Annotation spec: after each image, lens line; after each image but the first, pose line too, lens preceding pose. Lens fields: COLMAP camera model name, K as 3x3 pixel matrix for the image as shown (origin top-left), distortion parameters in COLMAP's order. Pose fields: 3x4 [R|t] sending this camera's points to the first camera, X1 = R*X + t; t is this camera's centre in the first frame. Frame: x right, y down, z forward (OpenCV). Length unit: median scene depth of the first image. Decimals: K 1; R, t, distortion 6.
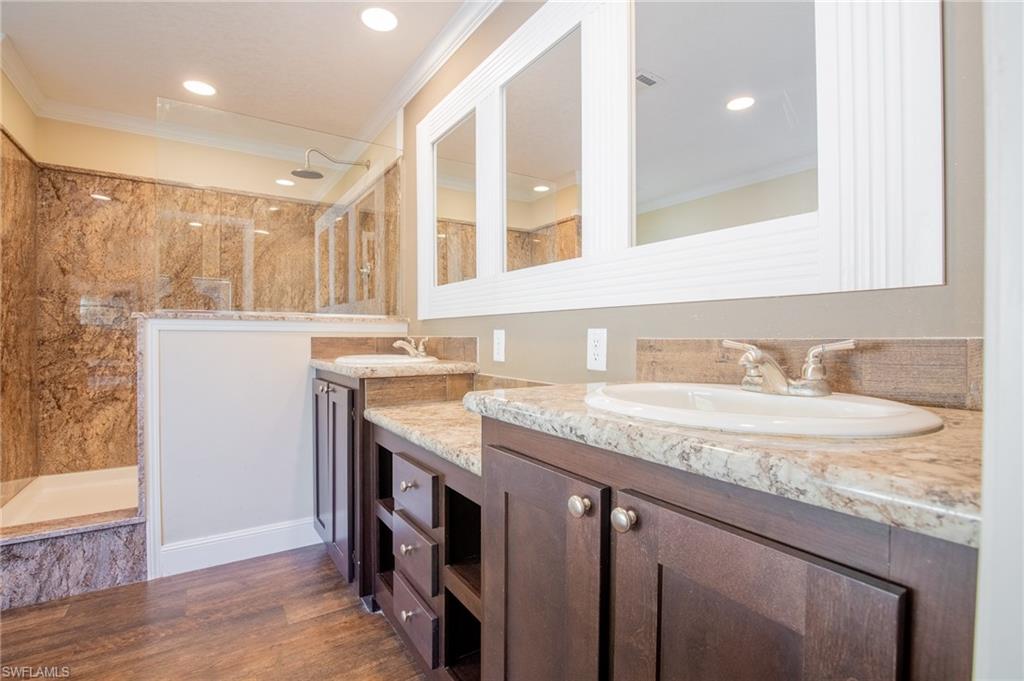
lens RADIAL K [[472.0, 0, 513.9], [0, 472.0, 339.0], [0, 0, 1]] dist [-0.030914, 0.001223]
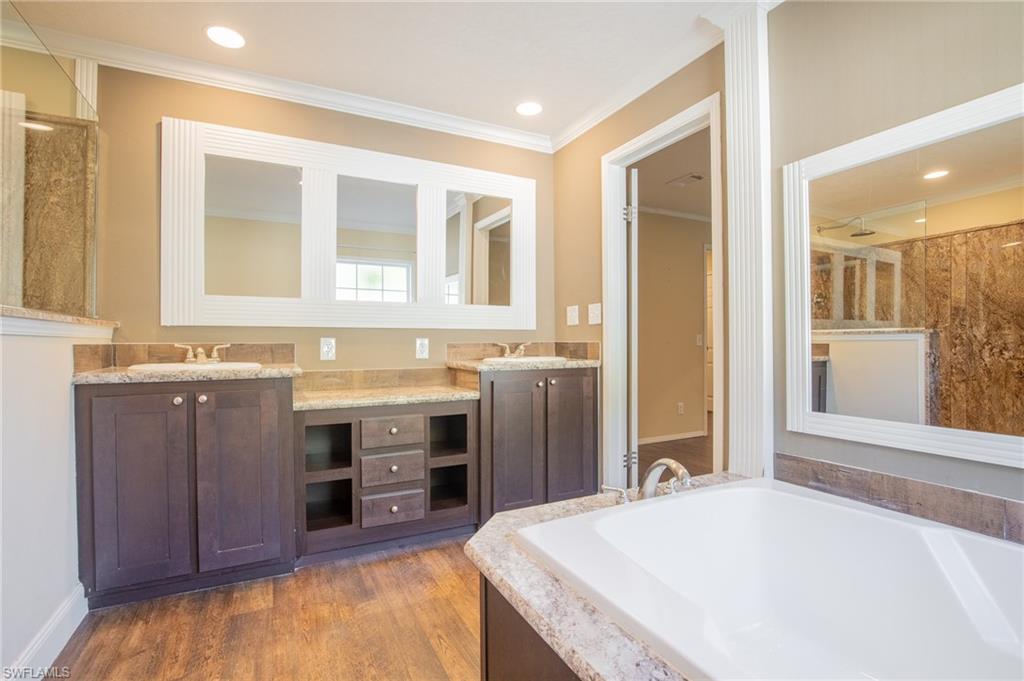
lens RADIAL K [[472.0, 0, 512.0], [0, 472.0, 342.2], [0, 0, 1]] dist [-0.030914, 0.001223]
pose [[0.110889, -0.002962, 0.993828, -1.428256], [0.008253, 0.999964, 0.002060, -0.005377], [-0.993798, 0.007974, 0.110910, 0.296633]]
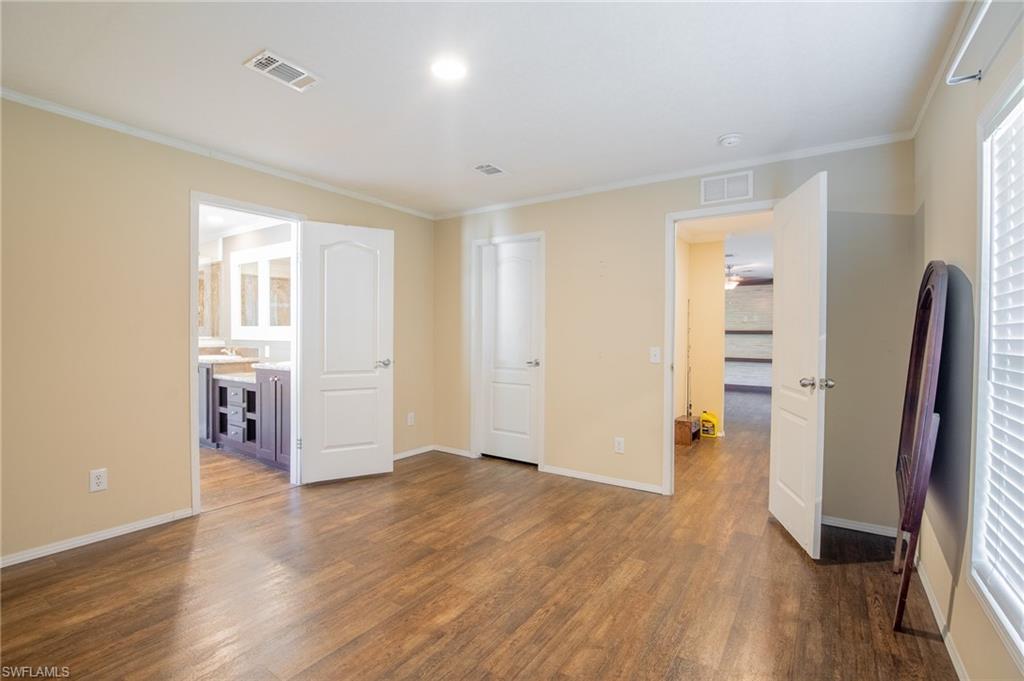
lens RADIAL K [[472.0, 0, 503.2], [0, 472.0, 342.6], [0, 0, 1]] dist [-0.030914, 0.001223]
pose [[0.933053, -0.002575, 0.359729, 0.282651], [-0.002076, 0.999919, 0.012543, -0.078281], [-0.359732, -0.012451, 0.932973, -2.134871]]
